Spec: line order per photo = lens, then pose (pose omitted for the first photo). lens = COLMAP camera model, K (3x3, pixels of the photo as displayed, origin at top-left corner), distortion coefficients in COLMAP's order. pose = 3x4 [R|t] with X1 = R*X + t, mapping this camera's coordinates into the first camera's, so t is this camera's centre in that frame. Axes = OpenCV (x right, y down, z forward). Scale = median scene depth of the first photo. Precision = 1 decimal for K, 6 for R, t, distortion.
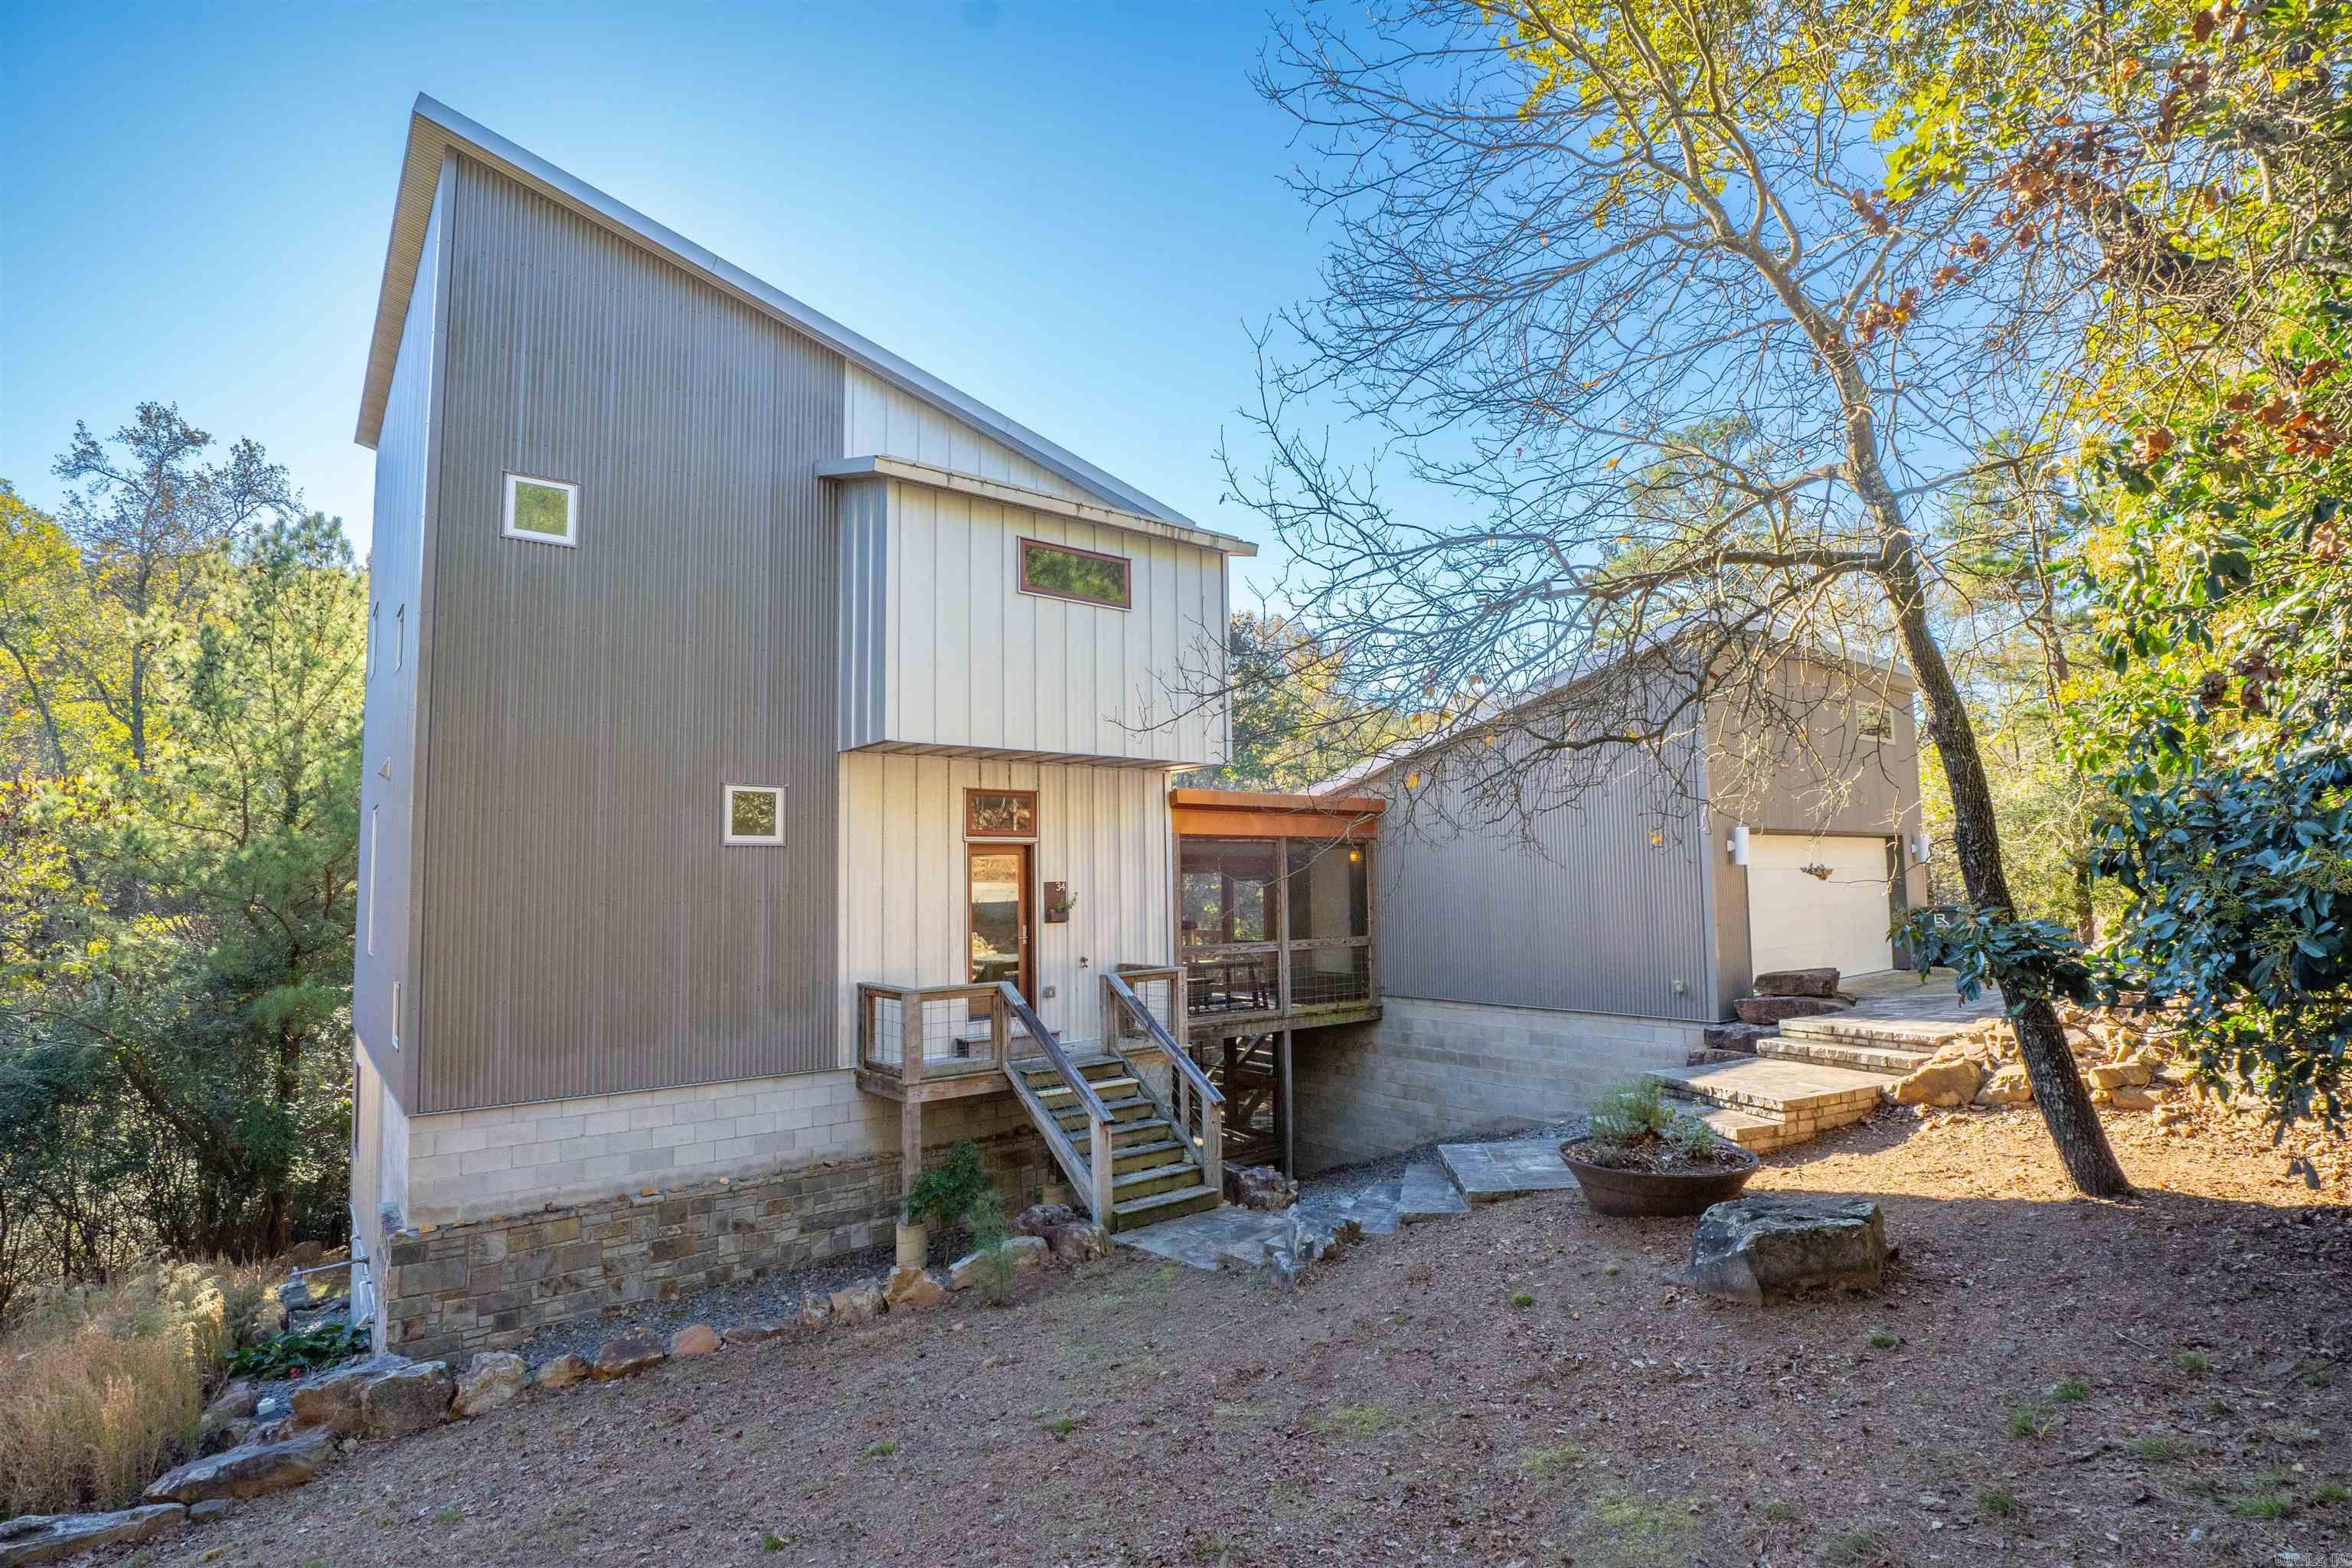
lens RADIAL K [[1139.3, 0, 1165.7], [0, 1139.3, 784.9], [0, 0, 1]] dist [-0.044077, 0.008161]
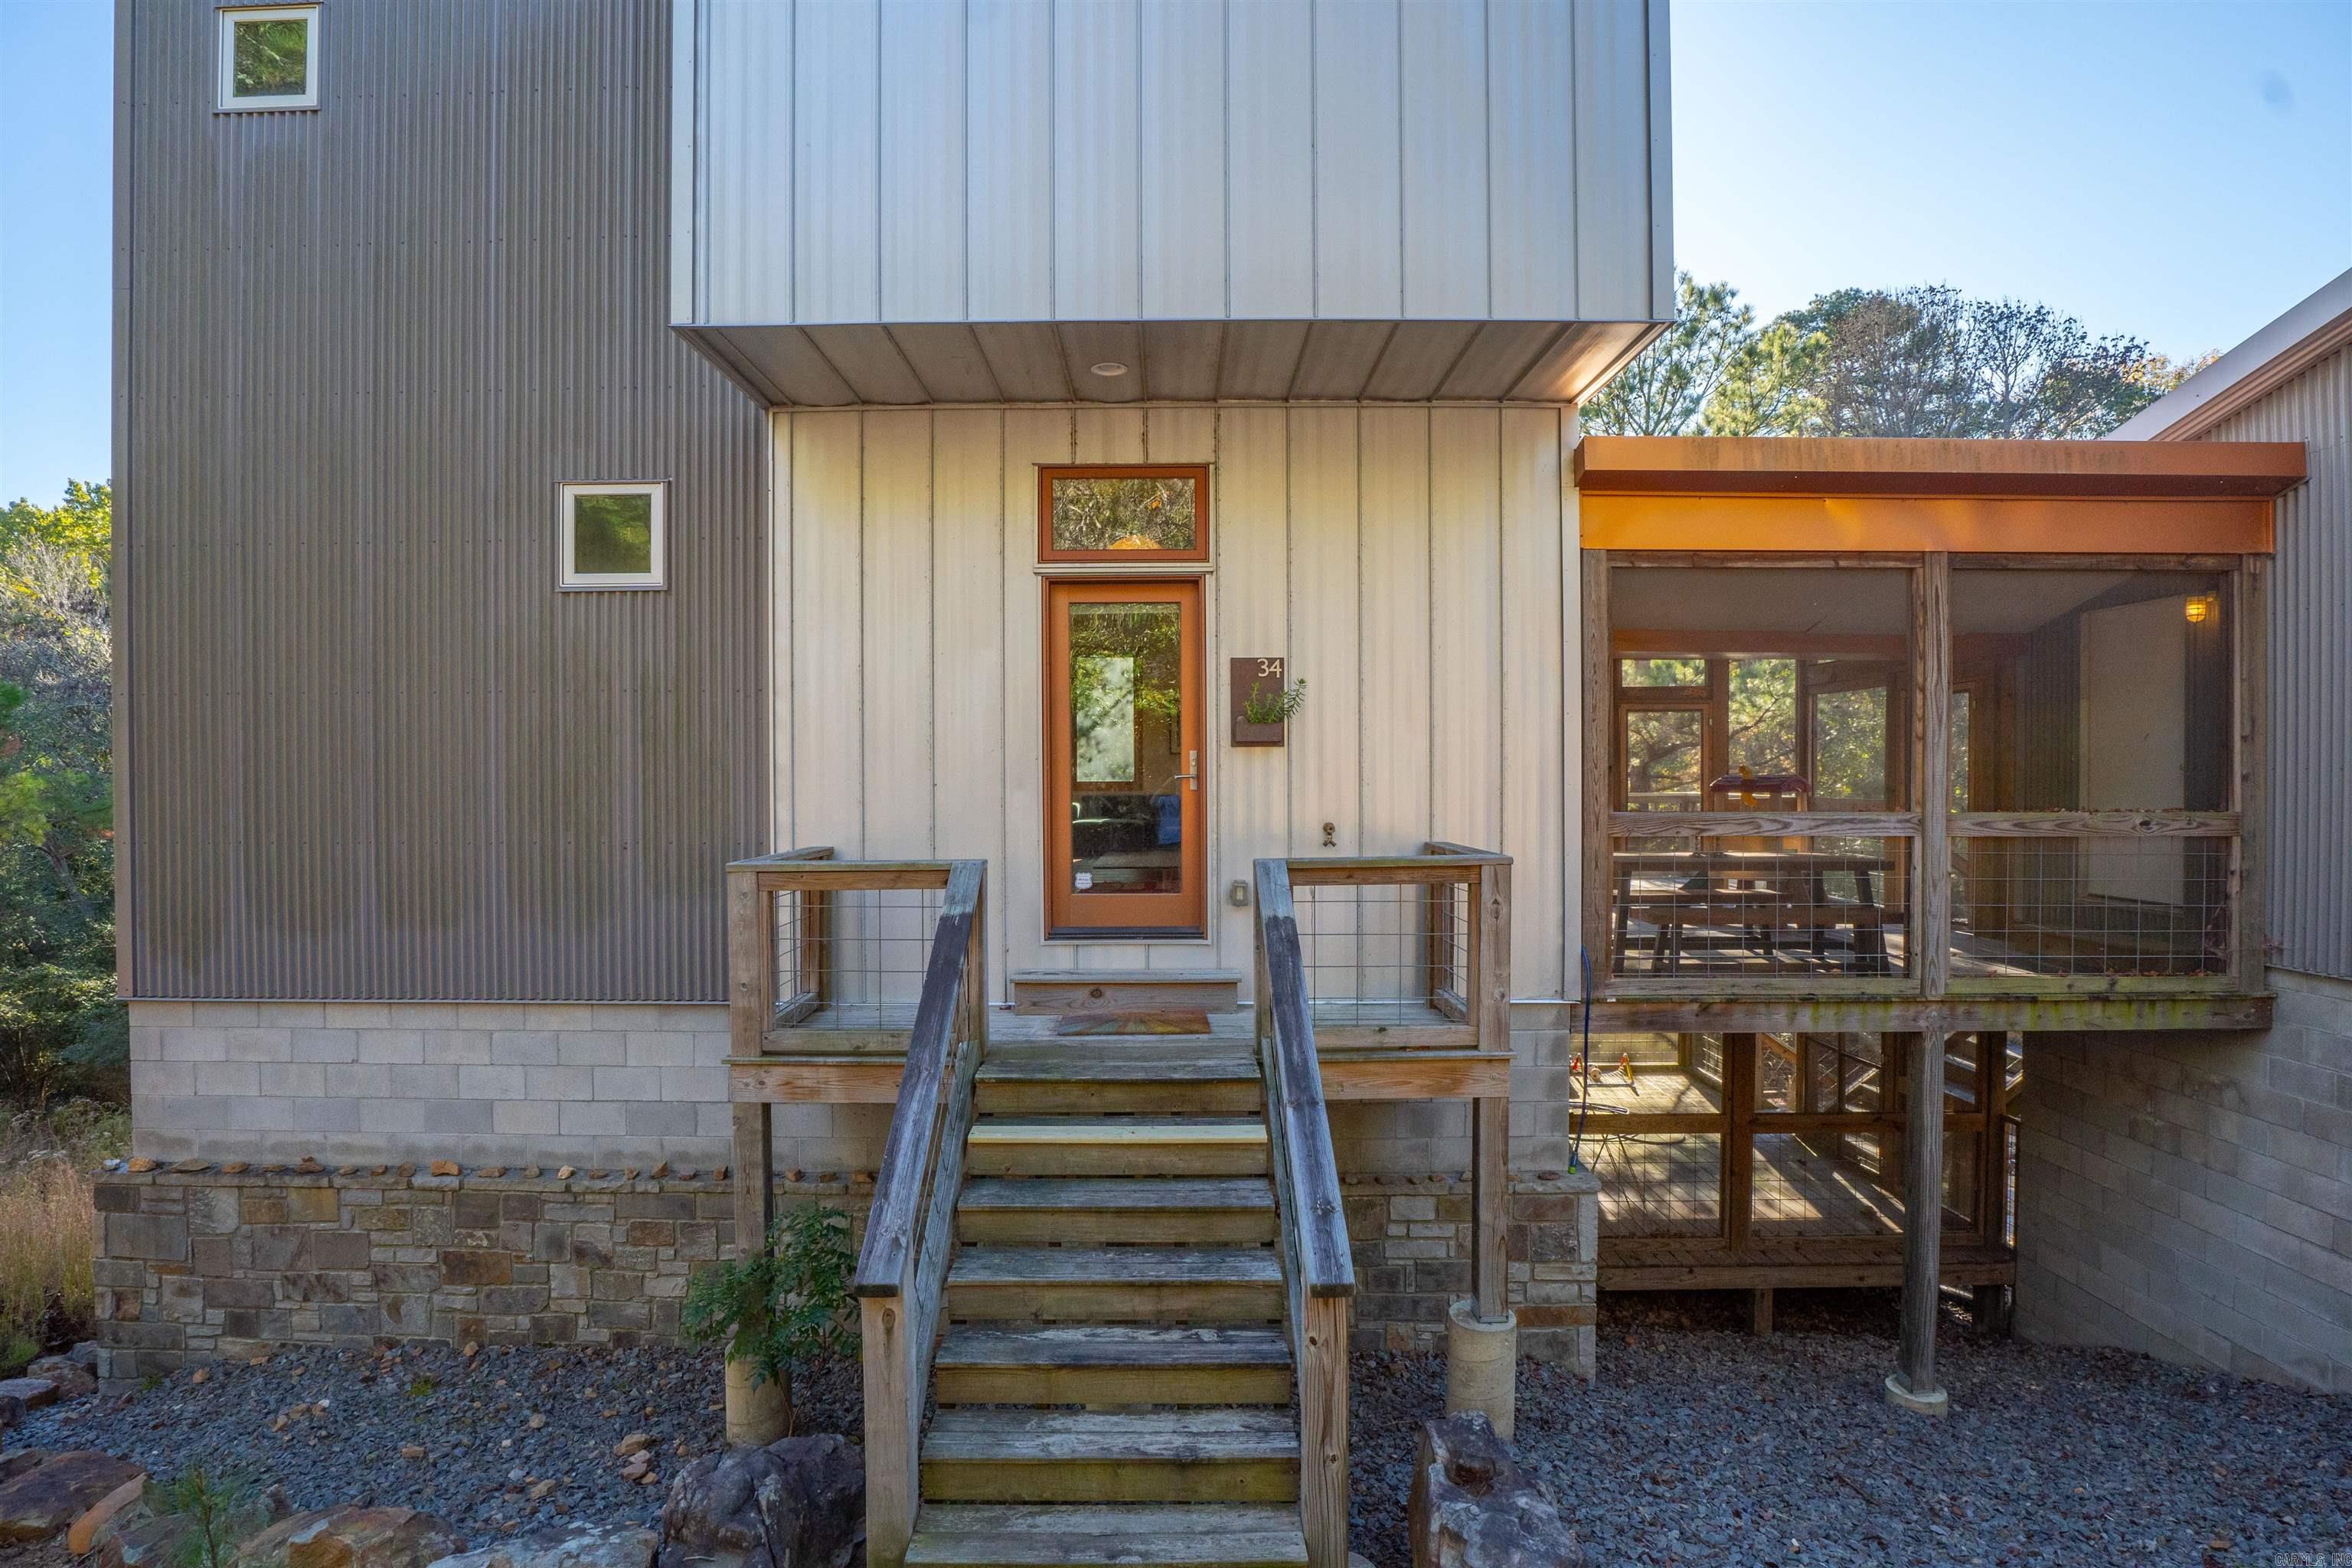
lens RADIAL K [[1139.3, 0, 1165.7], [0, 1139.3, 784.9], [0, 0, 1]] dist [-0.044077, 0.008161]
pose [[0.777714, 0.022426, -0.628218, 0.194975], [0.045904, 0.994669, 0.092335, 0.108755], [0.626940, -0.100648, 0.772539, 0.728405]]
